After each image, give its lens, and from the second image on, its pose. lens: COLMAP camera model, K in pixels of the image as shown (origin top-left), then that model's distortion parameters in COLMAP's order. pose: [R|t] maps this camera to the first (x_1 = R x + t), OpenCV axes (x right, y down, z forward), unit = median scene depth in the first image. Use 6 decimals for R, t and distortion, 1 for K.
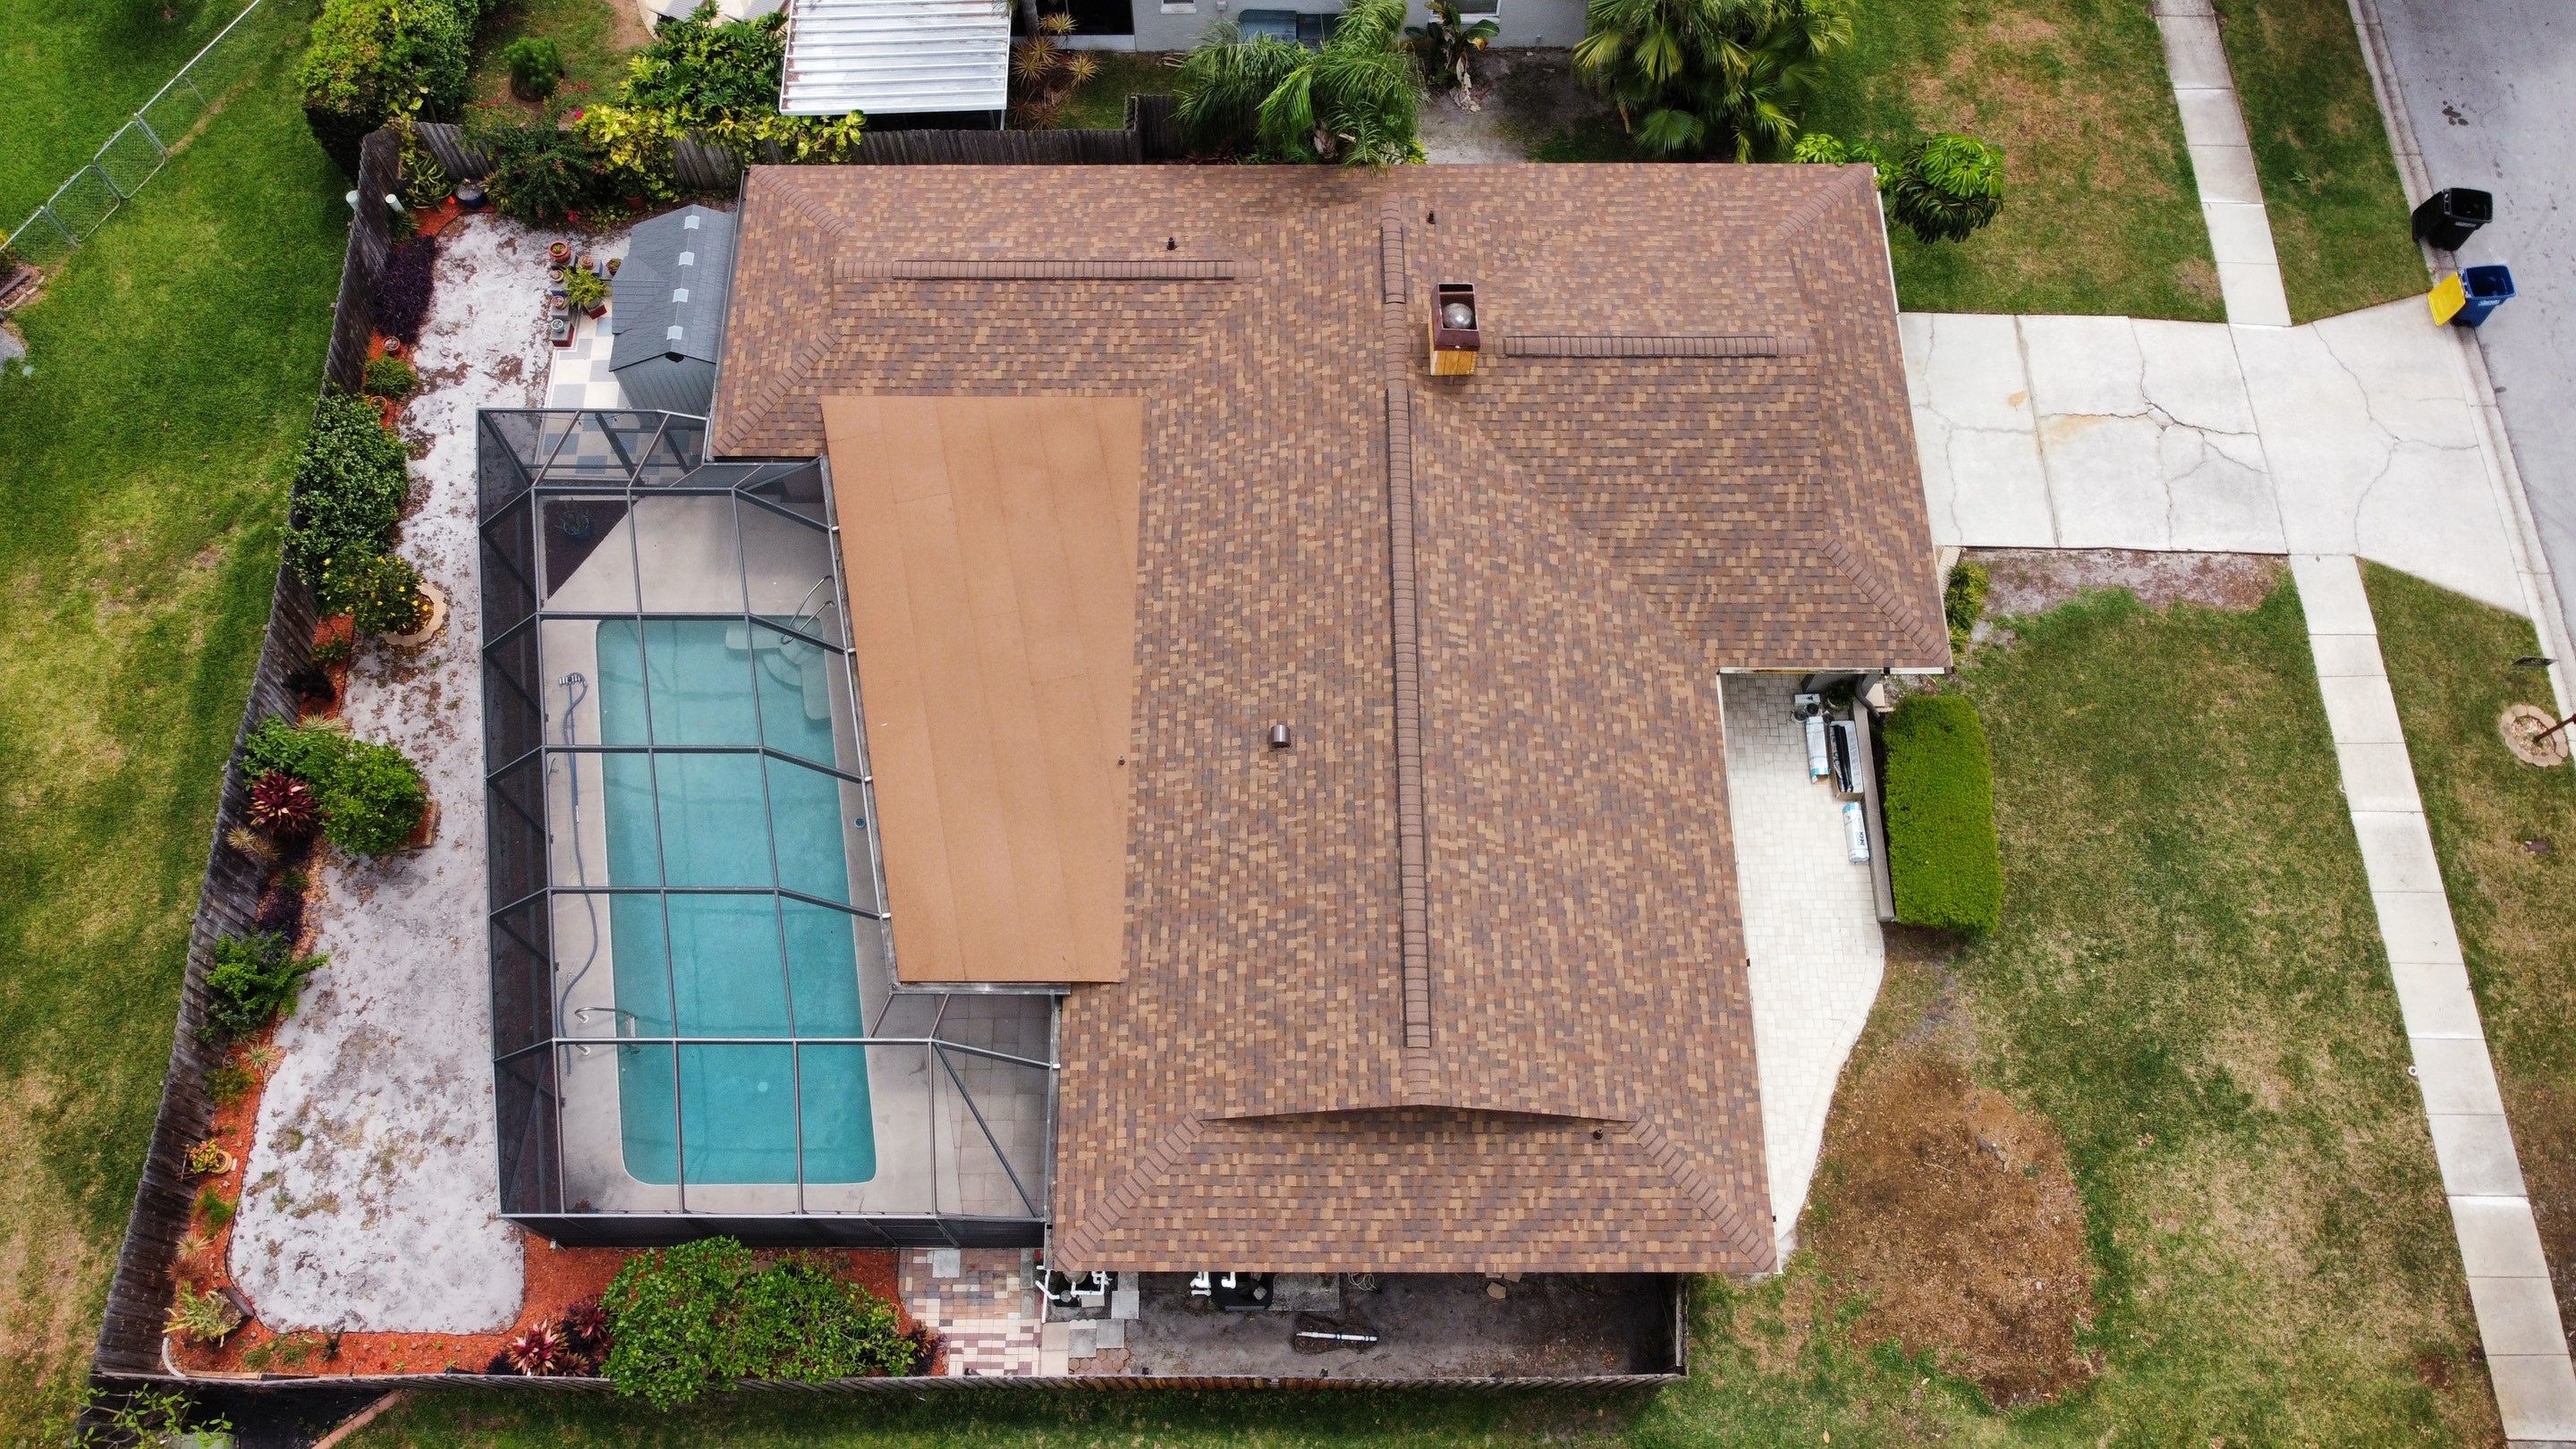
lens RADIAL K [[1954.3, 0, 1252.8], [0, 1954.3, 703.6], [0, 0, 1]] dist [0.007201, -0.013773]
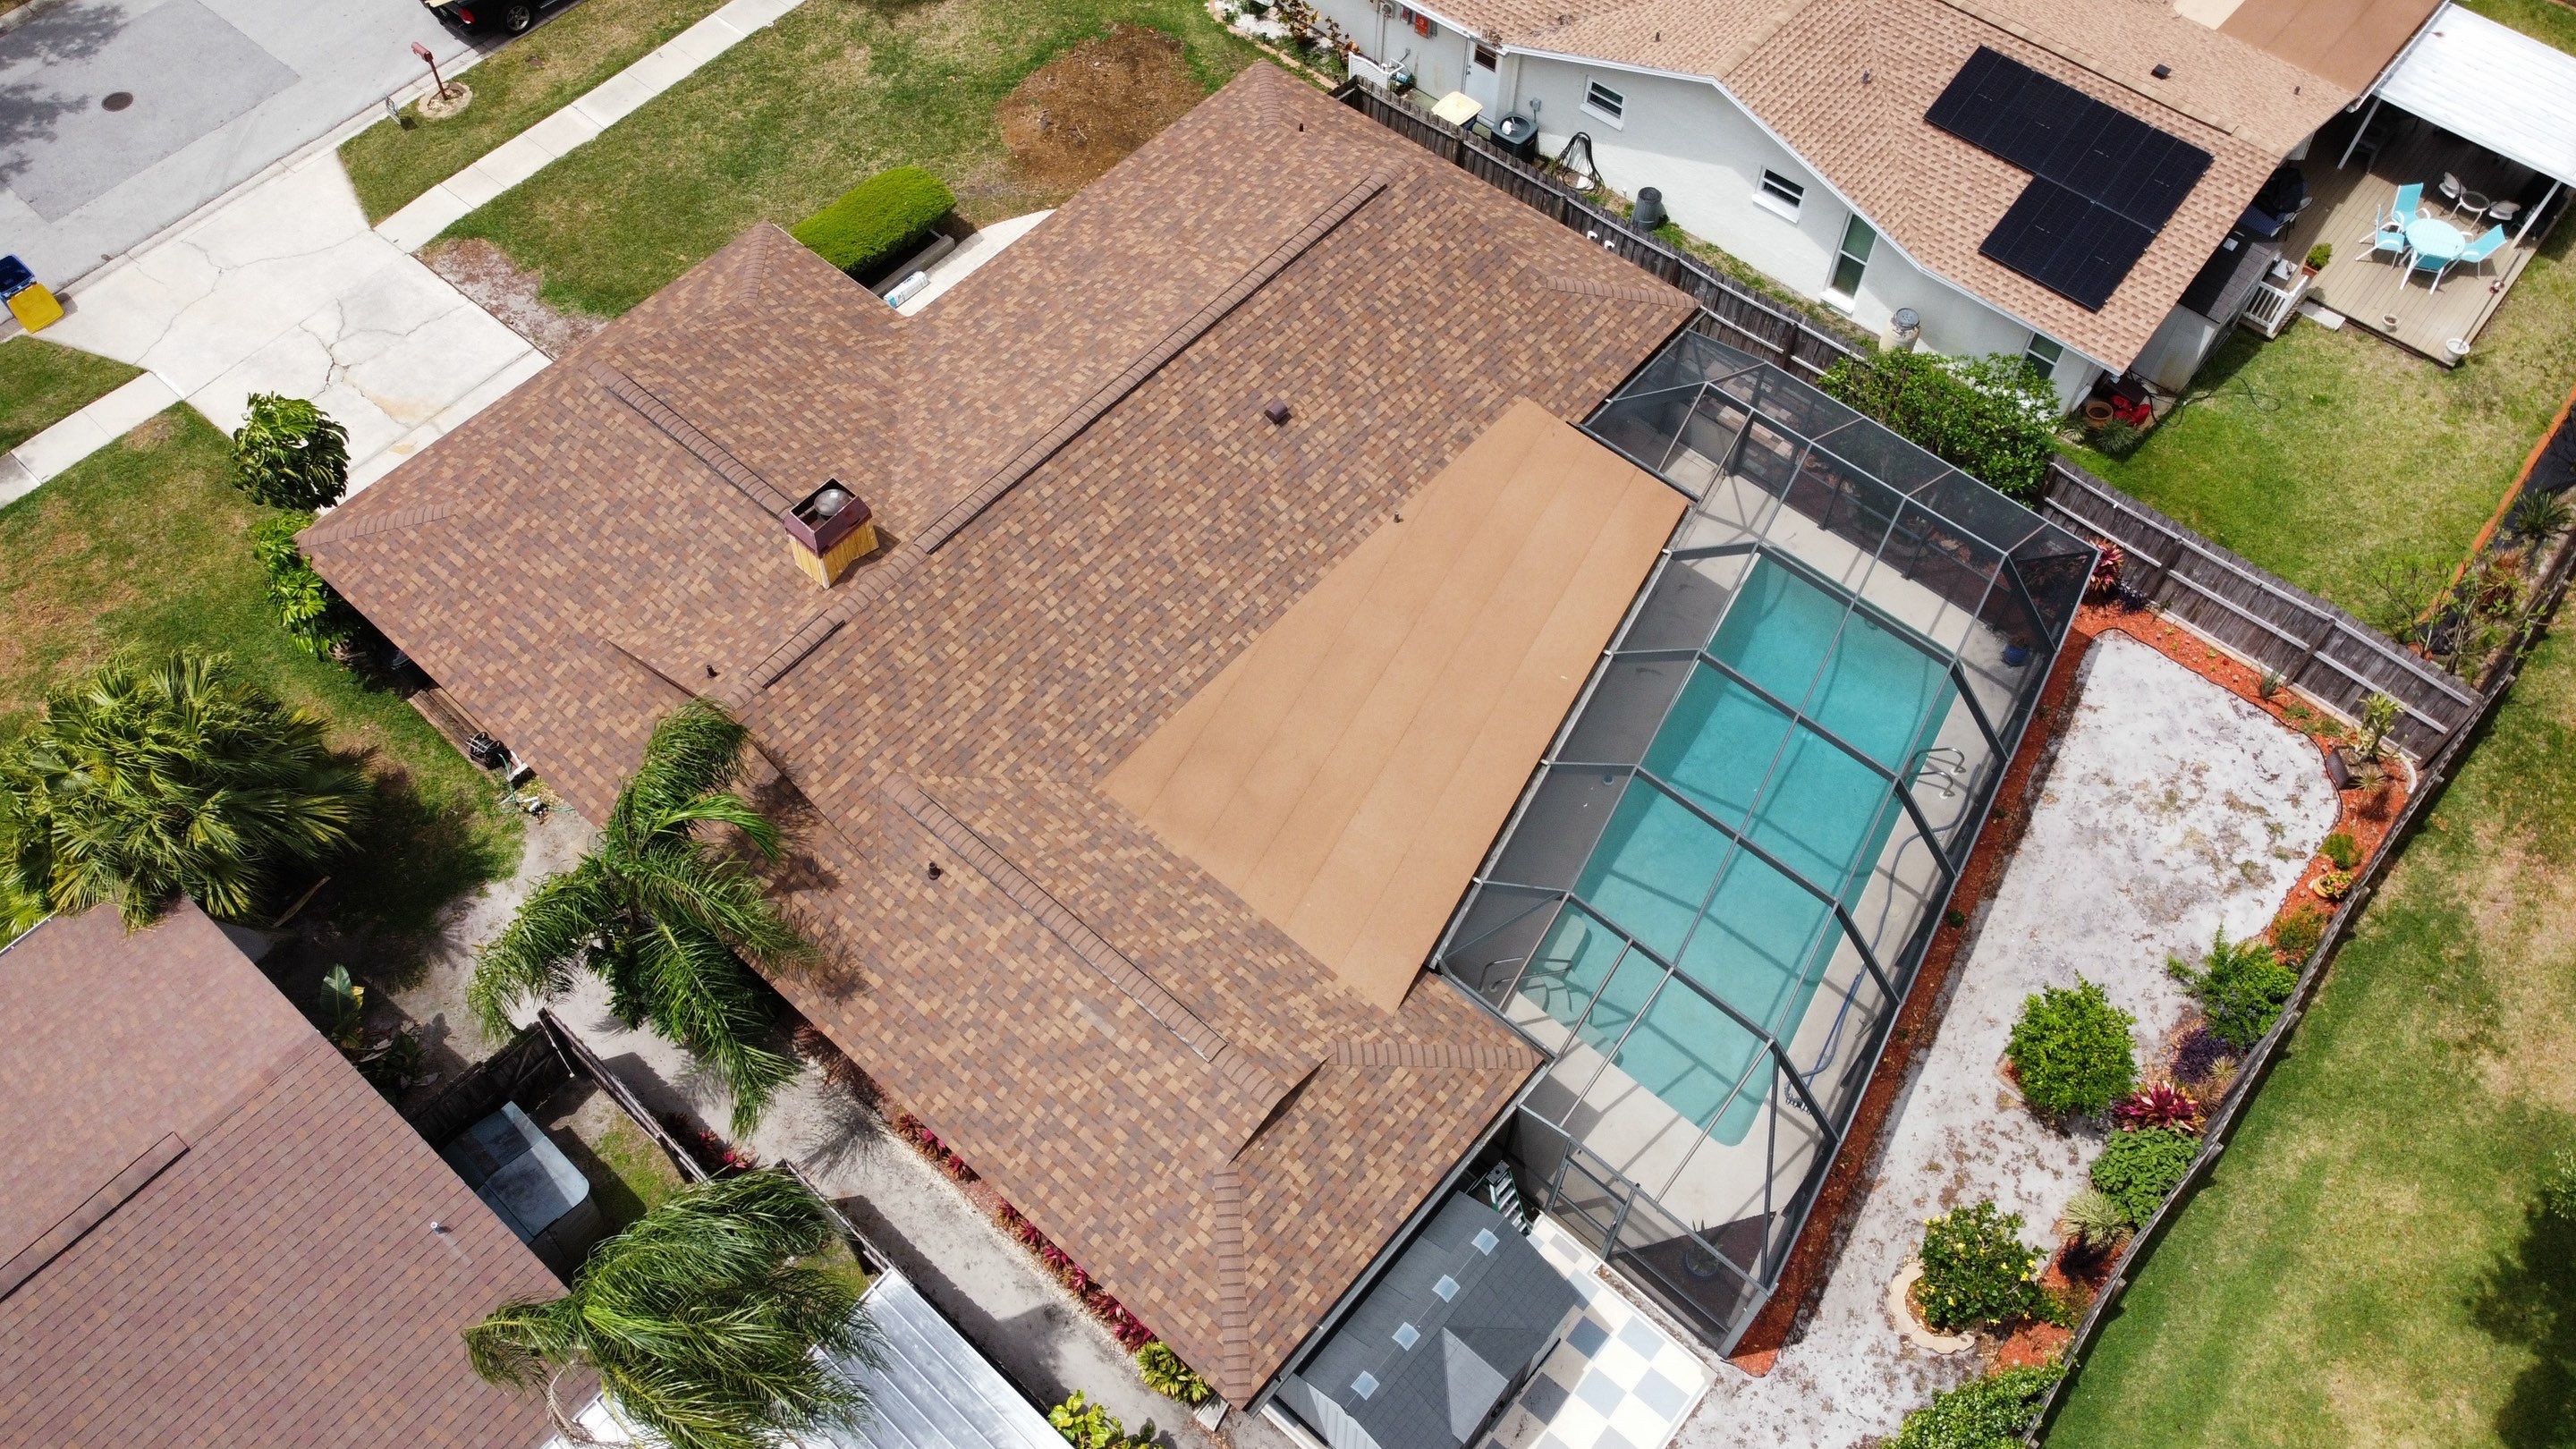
lens RADIAL K [[1954.3, 0, 1258.0], [0, 1954.3, 692.6], [0, 0, 1]] dist [0.007201, -0.013773]
pose [[-0.754003, -0.538979, 0.375475, -0.420043], [0.603254, -0.341987, 0.720507, -0.737674], [-0.259930, 0.769771, 0.583000, 0.466350]]
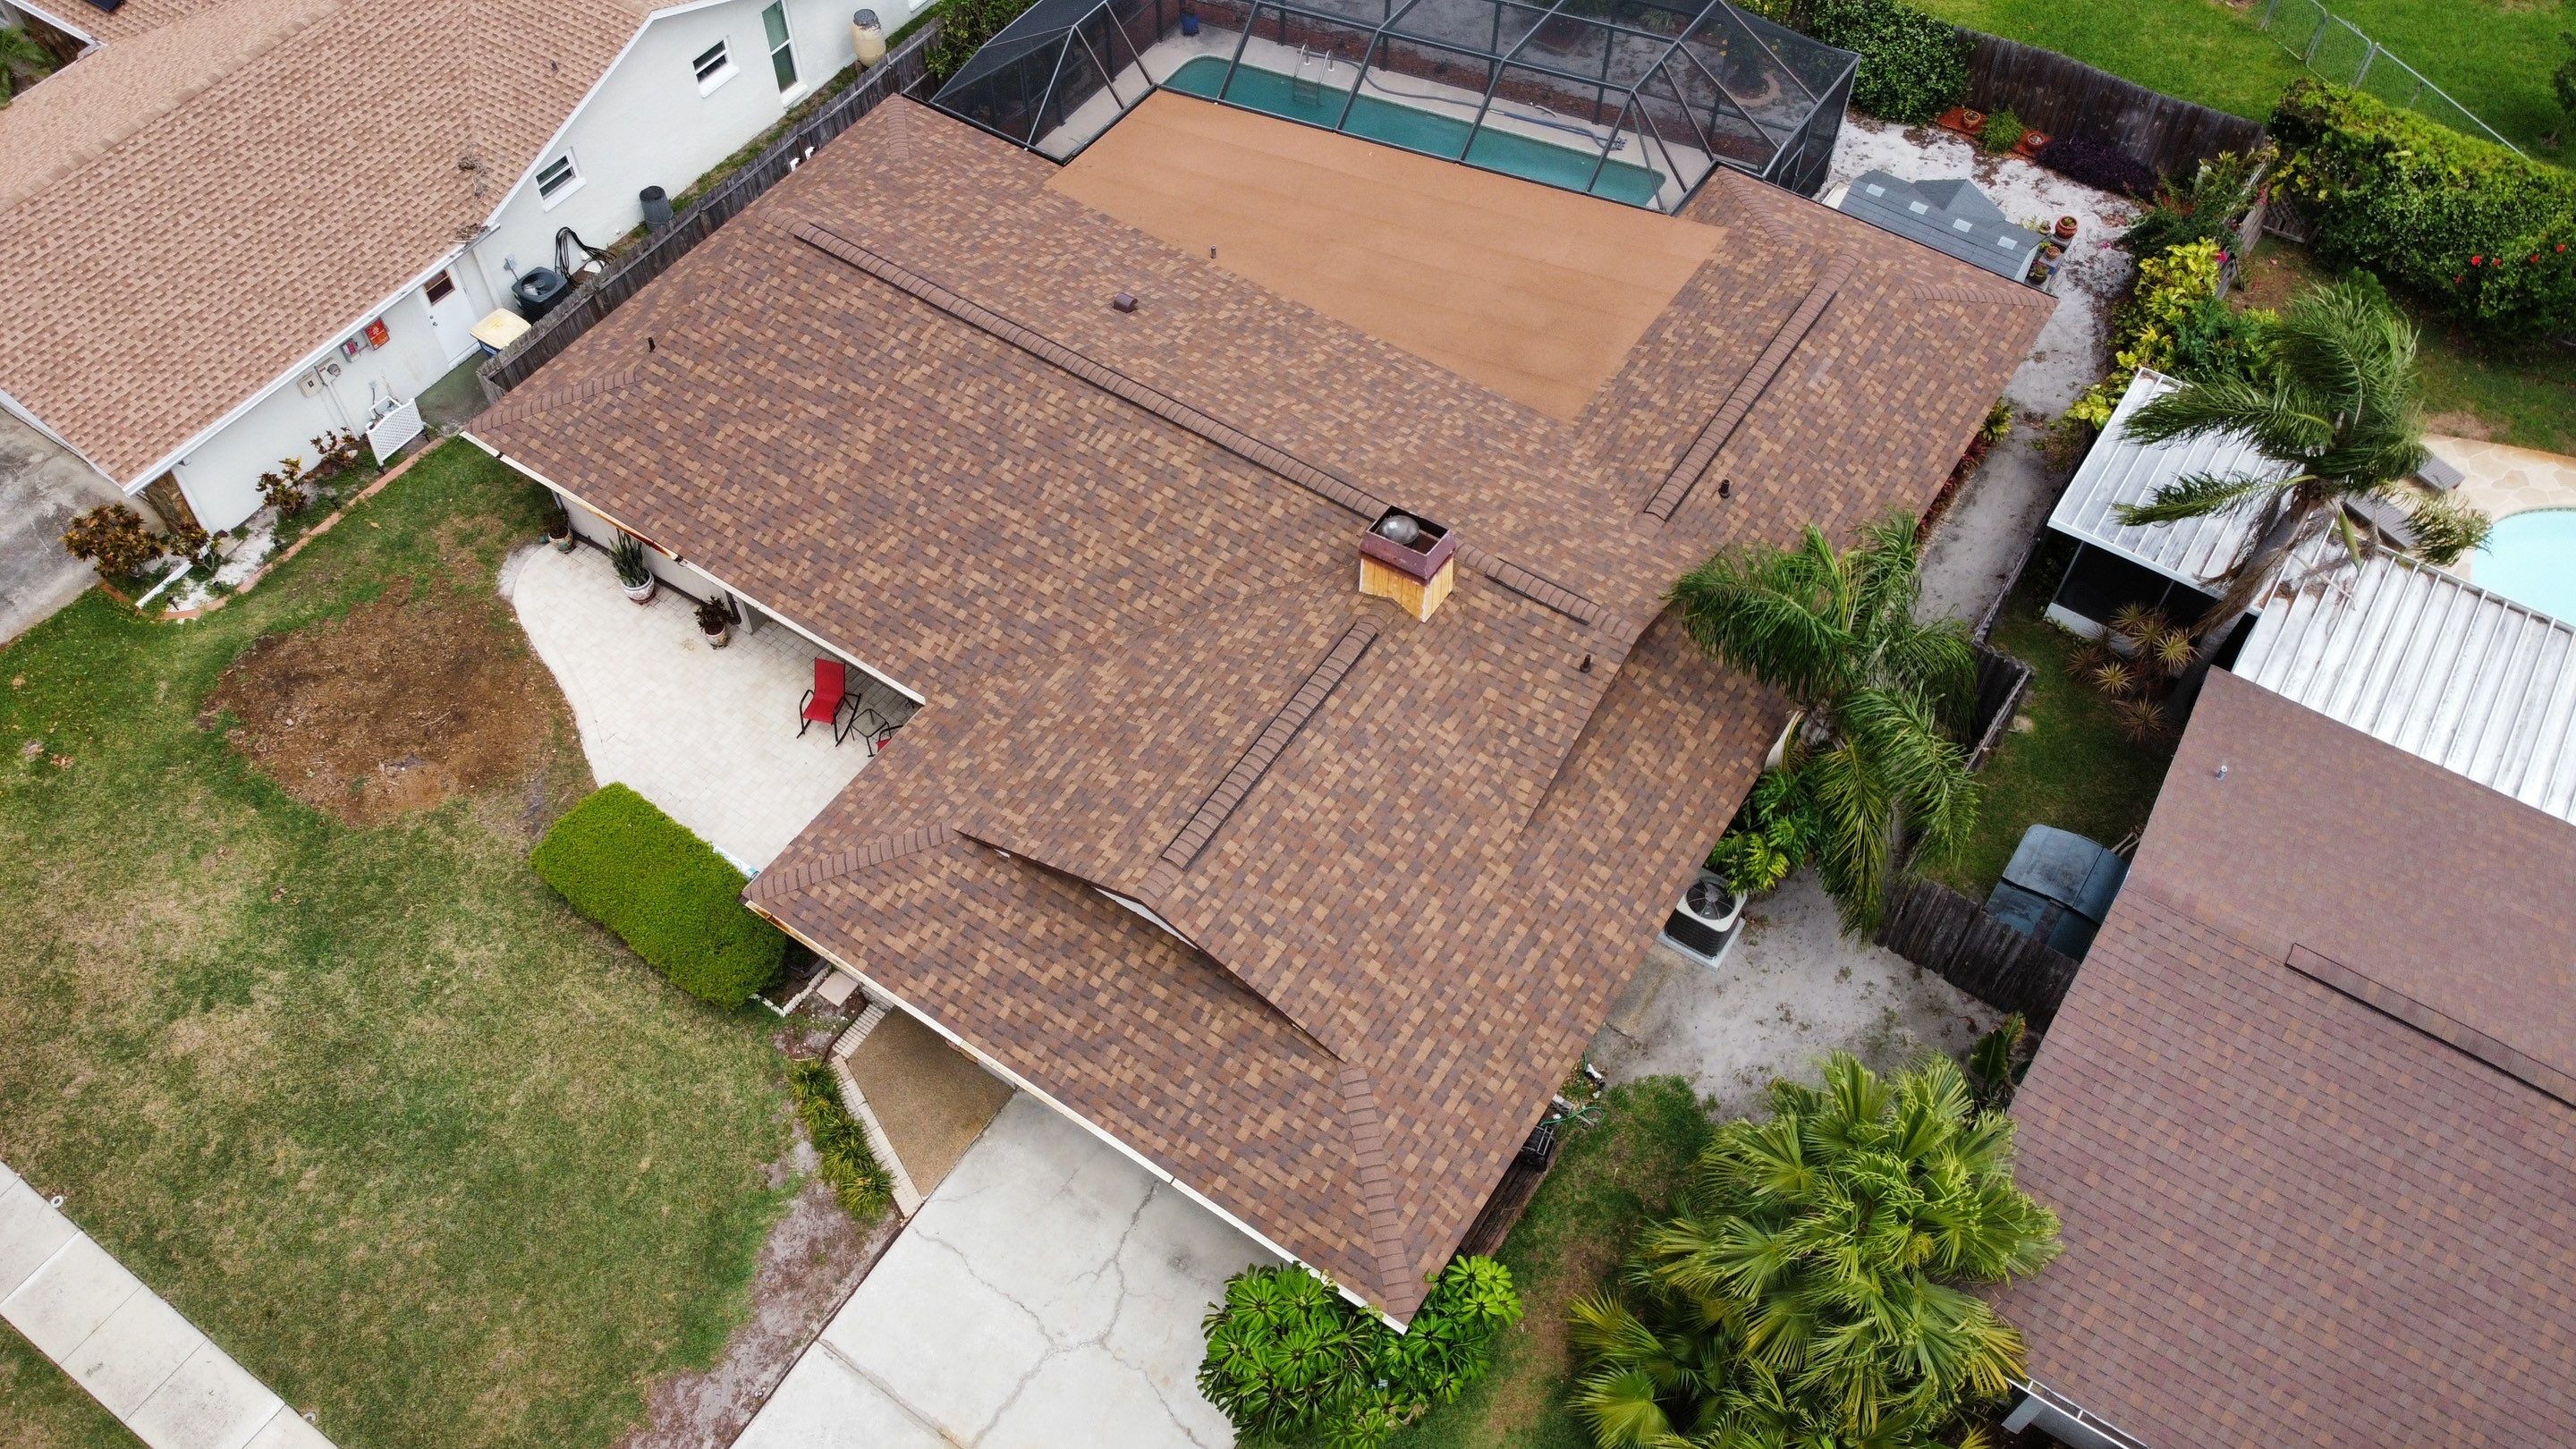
lens RADIAL K [[1954.3, 0, 1250.5], [0, 1954.3, 684.9], [0, 0, 1]] dist [0.007201, -0.013773]
pose [[-0.561378, 0.662797, -0.495535, 0.566684], [-0.754830, -0.164633, 0.634923, -0.655900], [0.339244, 0.730476, 0.592721, 0.520790]]
